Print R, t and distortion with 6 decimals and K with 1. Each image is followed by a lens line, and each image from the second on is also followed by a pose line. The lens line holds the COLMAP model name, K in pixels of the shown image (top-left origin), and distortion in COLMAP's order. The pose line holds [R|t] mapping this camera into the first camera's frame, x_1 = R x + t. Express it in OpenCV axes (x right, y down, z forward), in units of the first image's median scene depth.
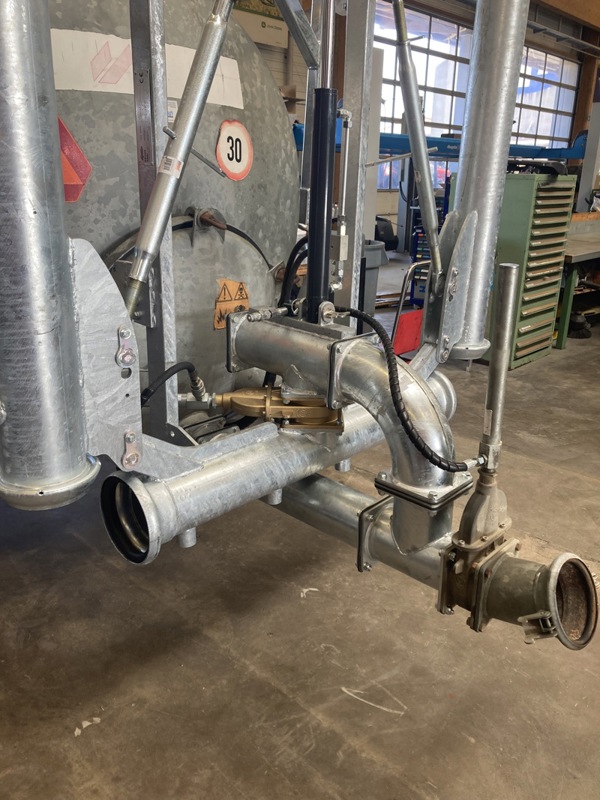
lens RADIAL K [[651.0, 0, 306.6], [0, 651.0, 399.3], [0, 0, 1]] dist [0.022711, -0.019434]
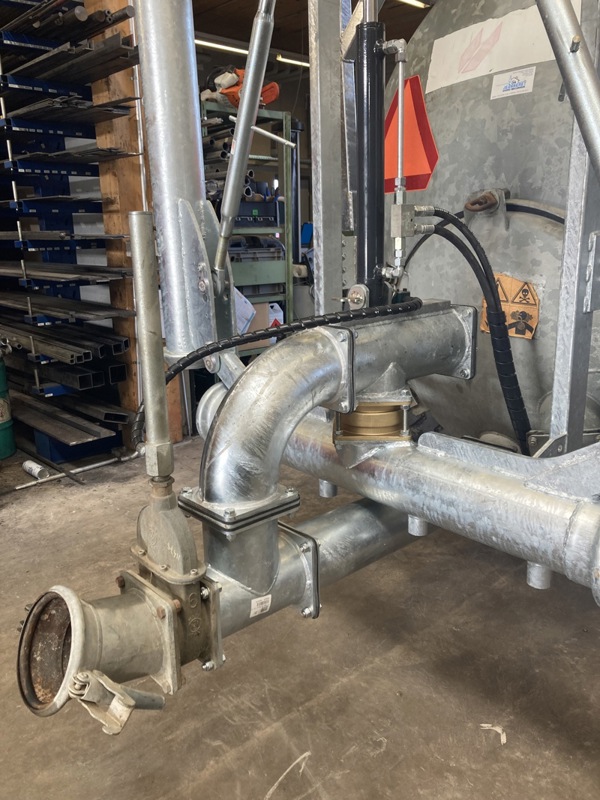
lens RADIAL K [[651.0, 0, 299.5], [0, 651.0, 393.3], [0, 0, 1]] dist [0.022711, -0.019434]
pose [[-0.086637, 0.225402, -0.970406, 0.762716], [-0.308295, 0.920188, 0.241262, -0.174669], [0.947337, 0.320074, -0.010232, 0.856891]]
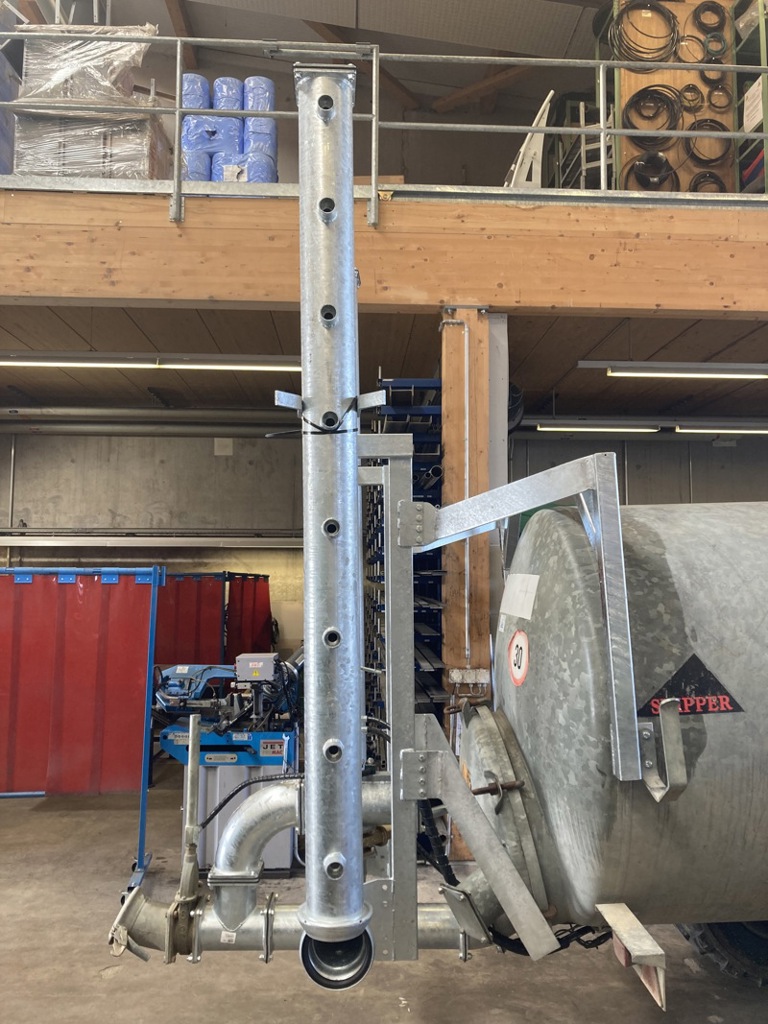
lens RADIAL K [[833.2, 0, 392.8], [0, 833.2, 503.8], [0, 0, 1]] dist [0.022711, -0.019434]
pose [[-0.702971, -0.085161, -0.706102, 1.094793], [-0.247840, 0.959908, 0.130969, -0.821465], [0.666639, 0.267068, -0.695893, 1.909052]]
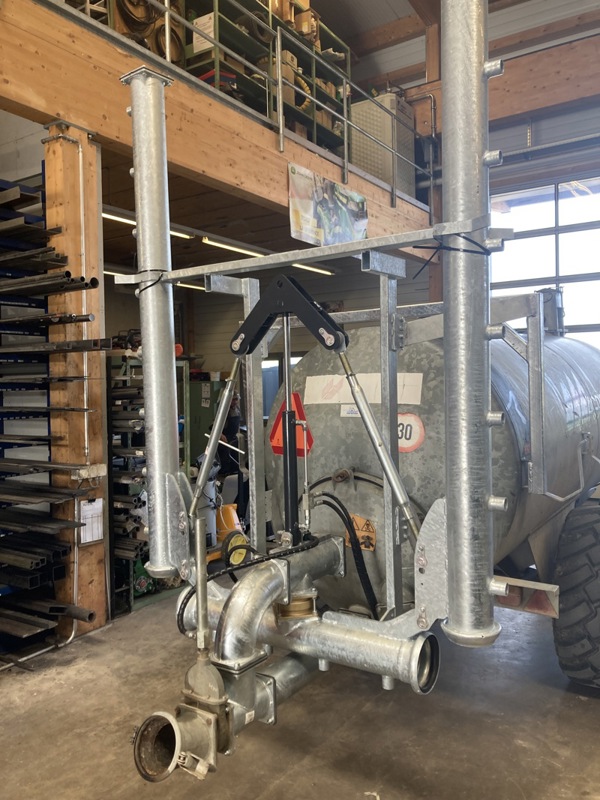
lens RADIAL K [[651.0, 0, 299.3], [0, 651.0, 393.0], [0, 0, 1]] dist [0.022711, -0.019434]
pose [[0.152369, -0.011858, -0.988252, 1.406136], [-0.299524, 0.952348, -0.057608, -0.343213], [0.941843, 0.304783, 0.141557, 0.611825]]
